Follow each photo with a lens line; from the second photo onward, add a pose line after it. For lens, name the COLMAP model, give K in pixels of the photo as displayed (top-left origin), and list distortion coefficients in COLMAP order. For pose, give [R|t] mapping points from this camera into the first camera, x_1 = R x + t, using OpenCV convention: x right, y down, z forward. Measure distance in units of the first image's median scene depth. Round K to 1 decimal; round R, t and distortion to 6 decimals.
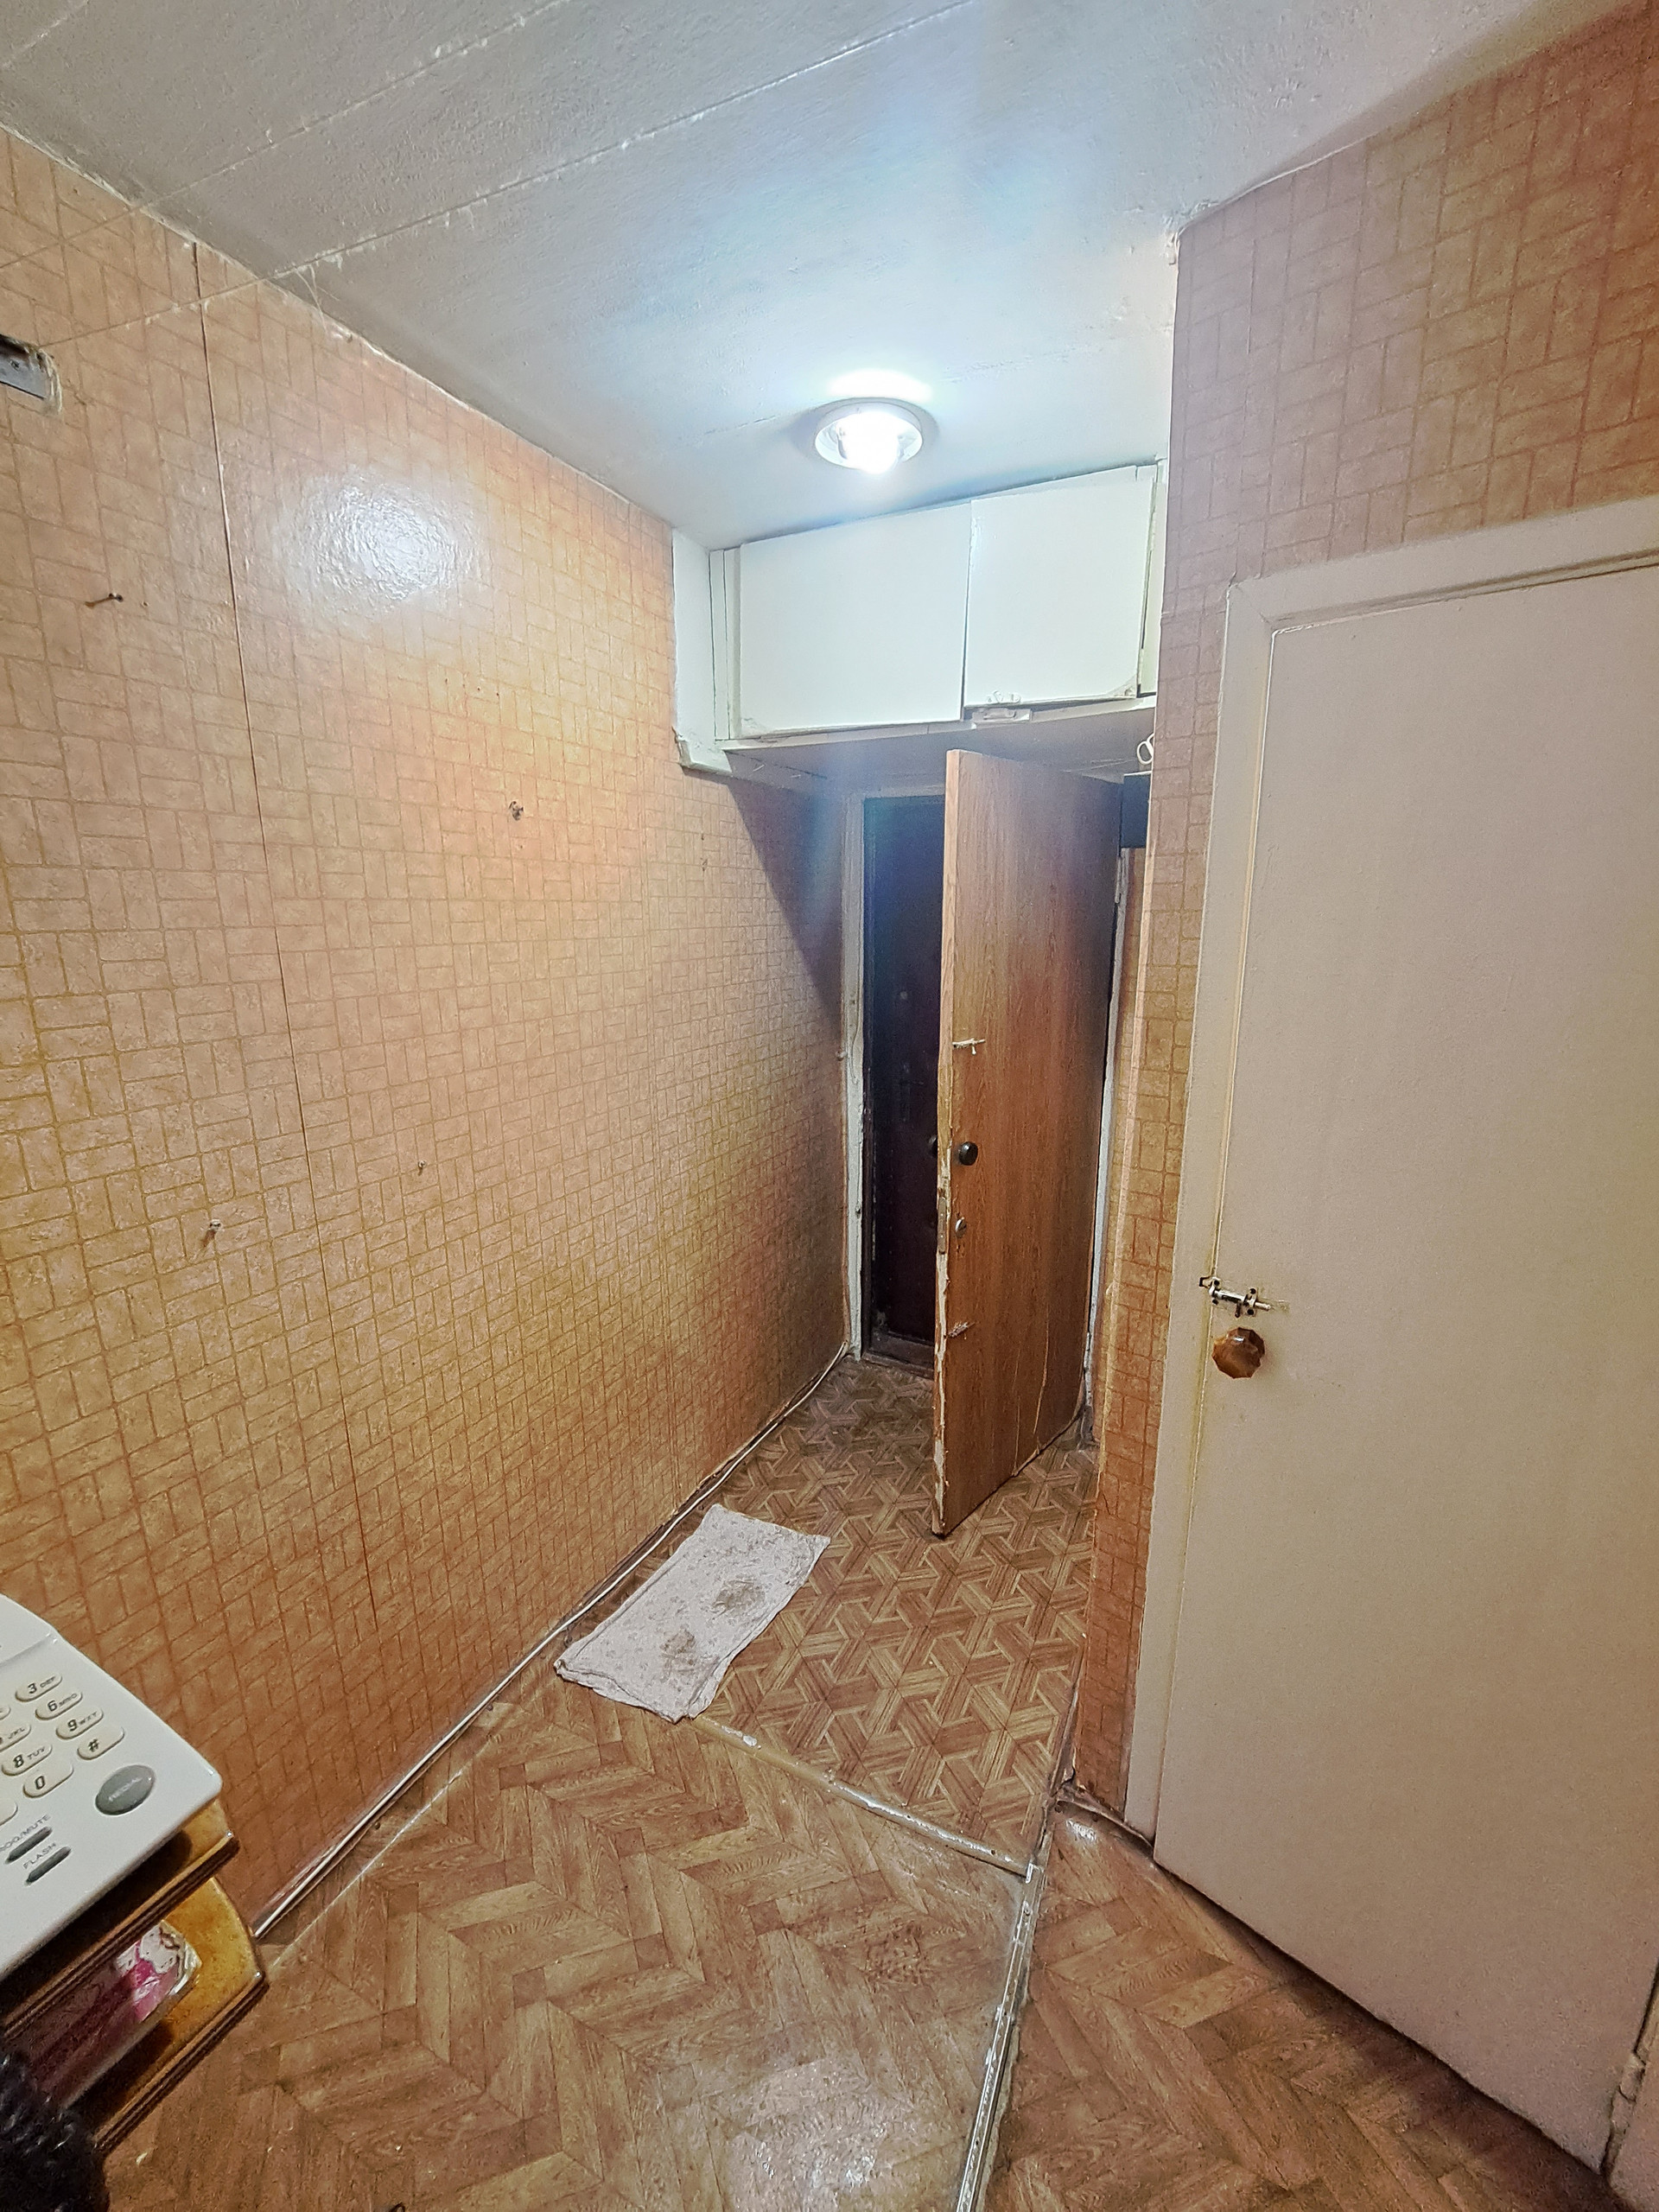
lens RADIAL K [[883.3, 0, 826.9], [0, 883.3, 1109.2], [0, 0, 1]] dist [-0.014585, -0.000512]
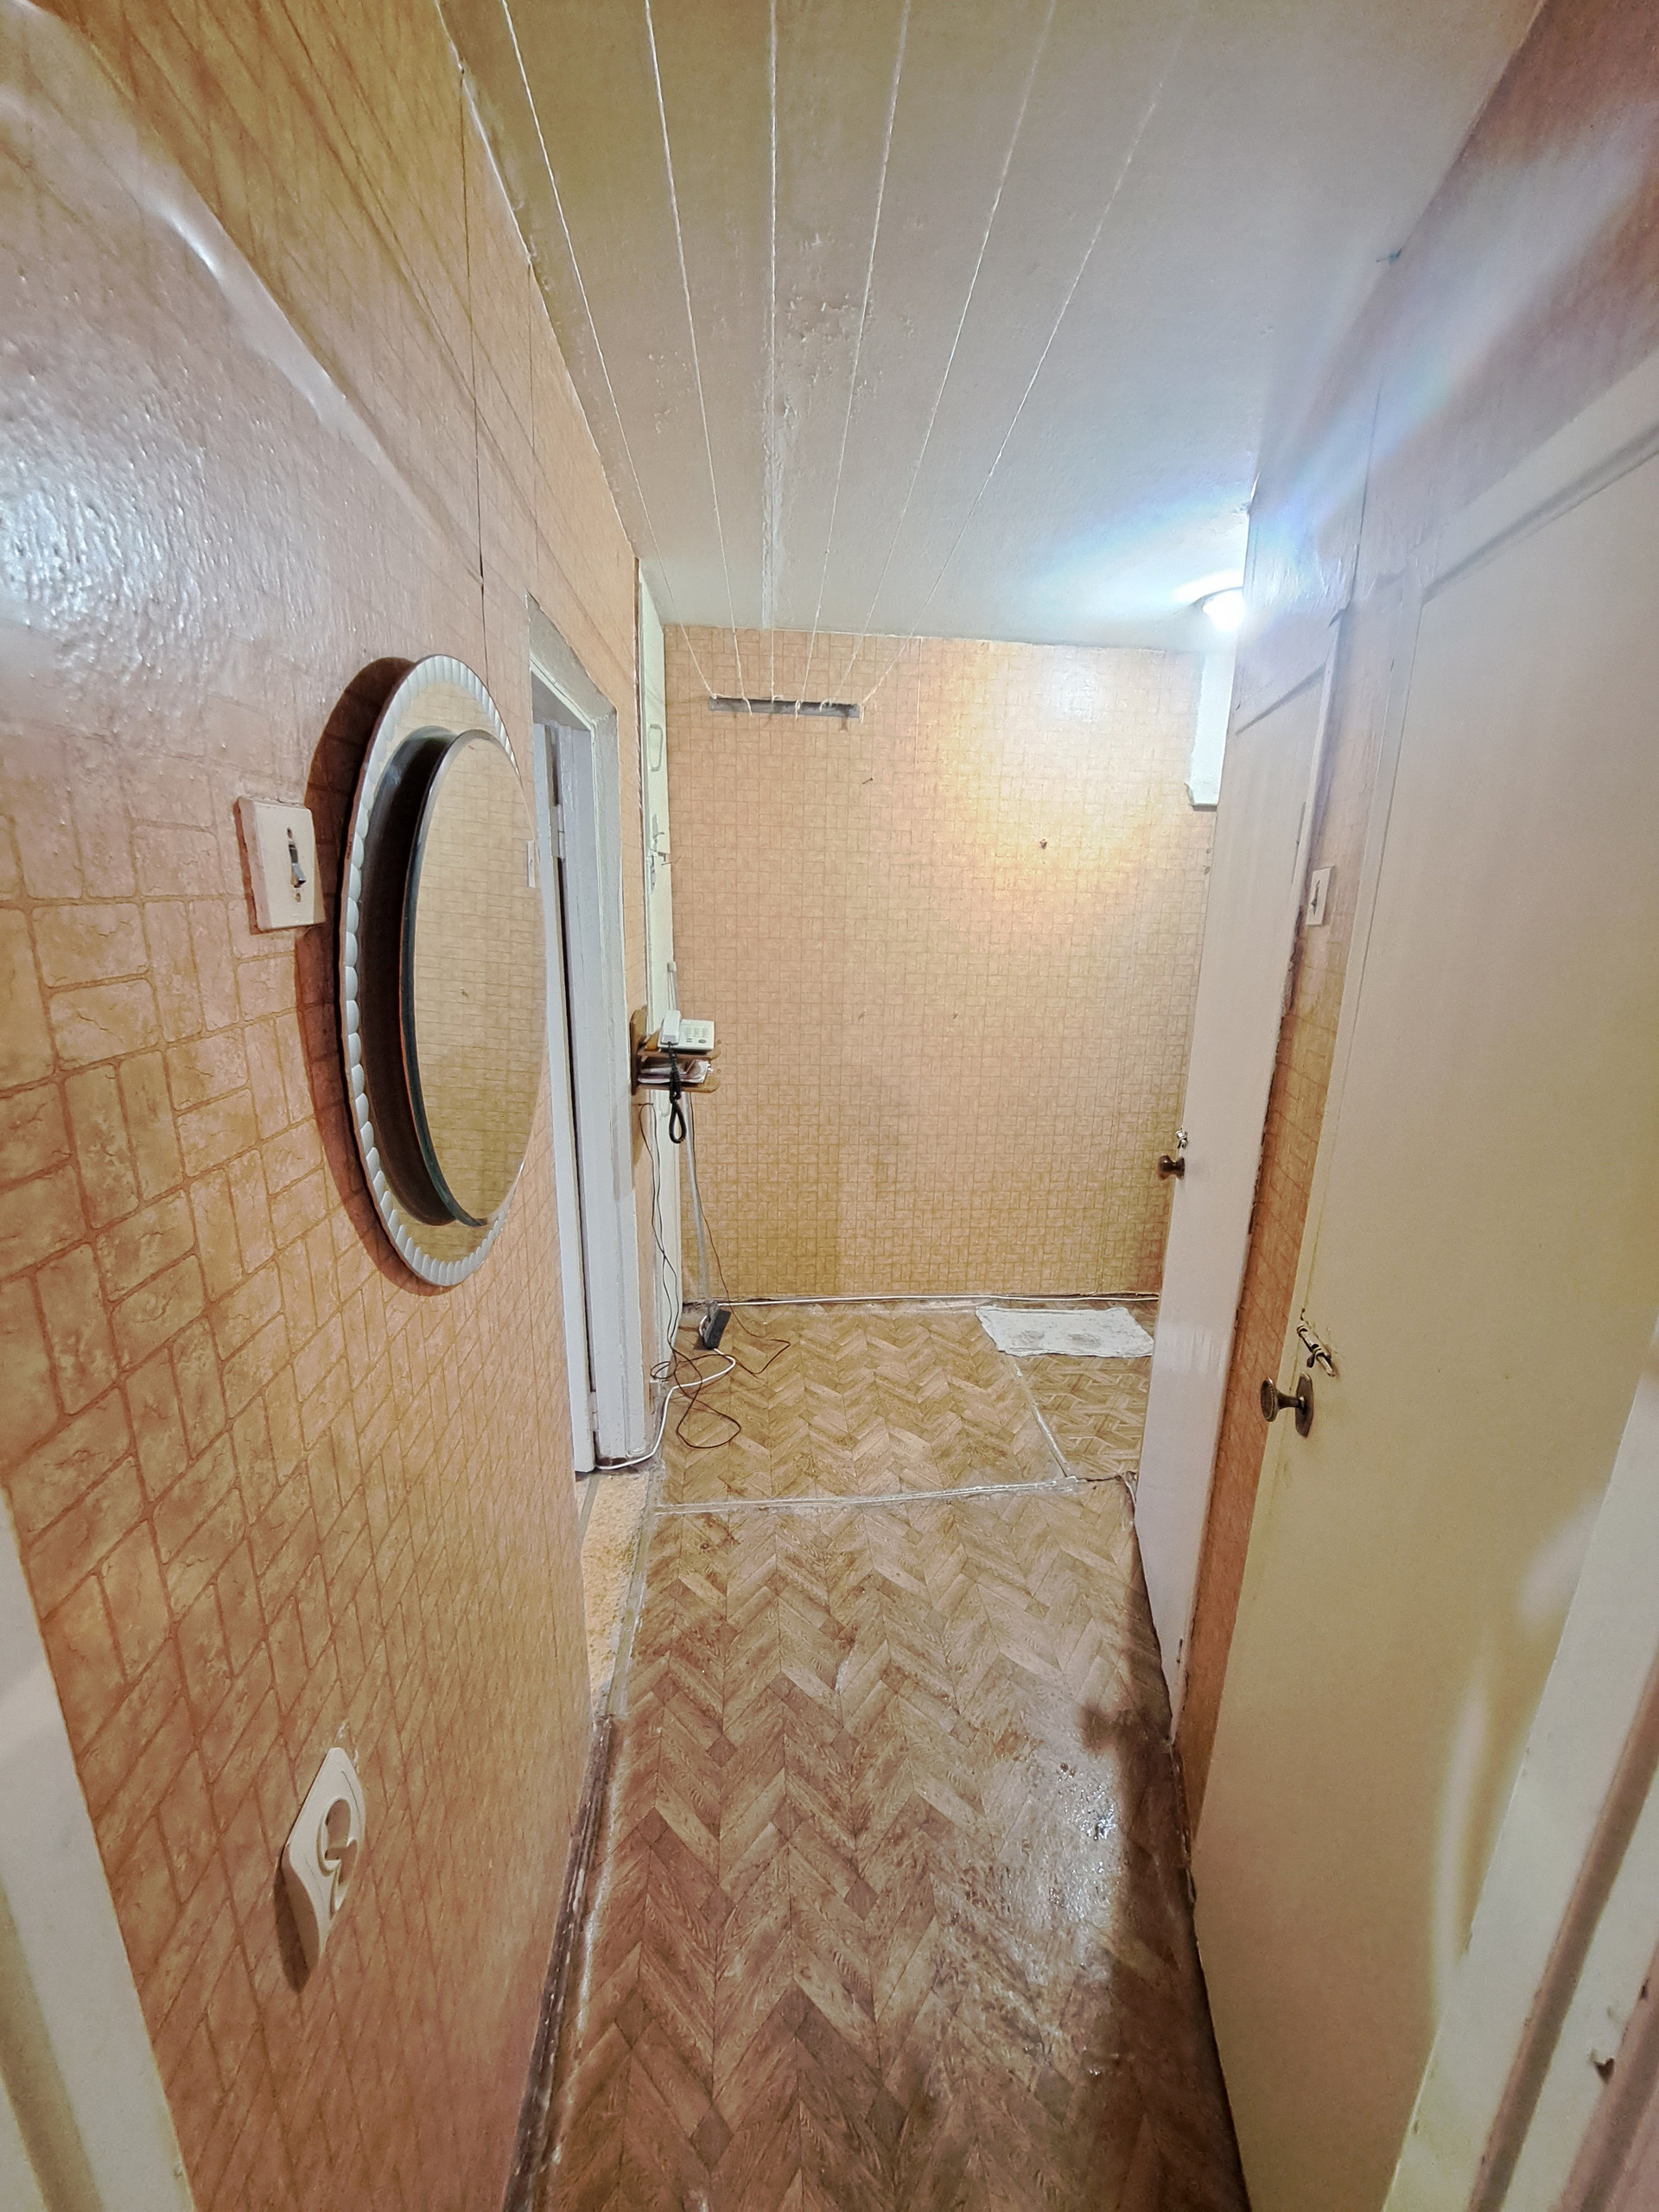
lens RADIAL K [[883.3, 0, 831.9], [0, 883.3, 1106.1], [0, 0, 1]] dist [-0.014585, -0.000512]
pose [[0.498544, 0.219932, -0.838501, 1.251523], [-0.219487, 0.967787, 0.123343, 0.082632], [0.838618, 0.122549, 0.530756, -0.356978]]
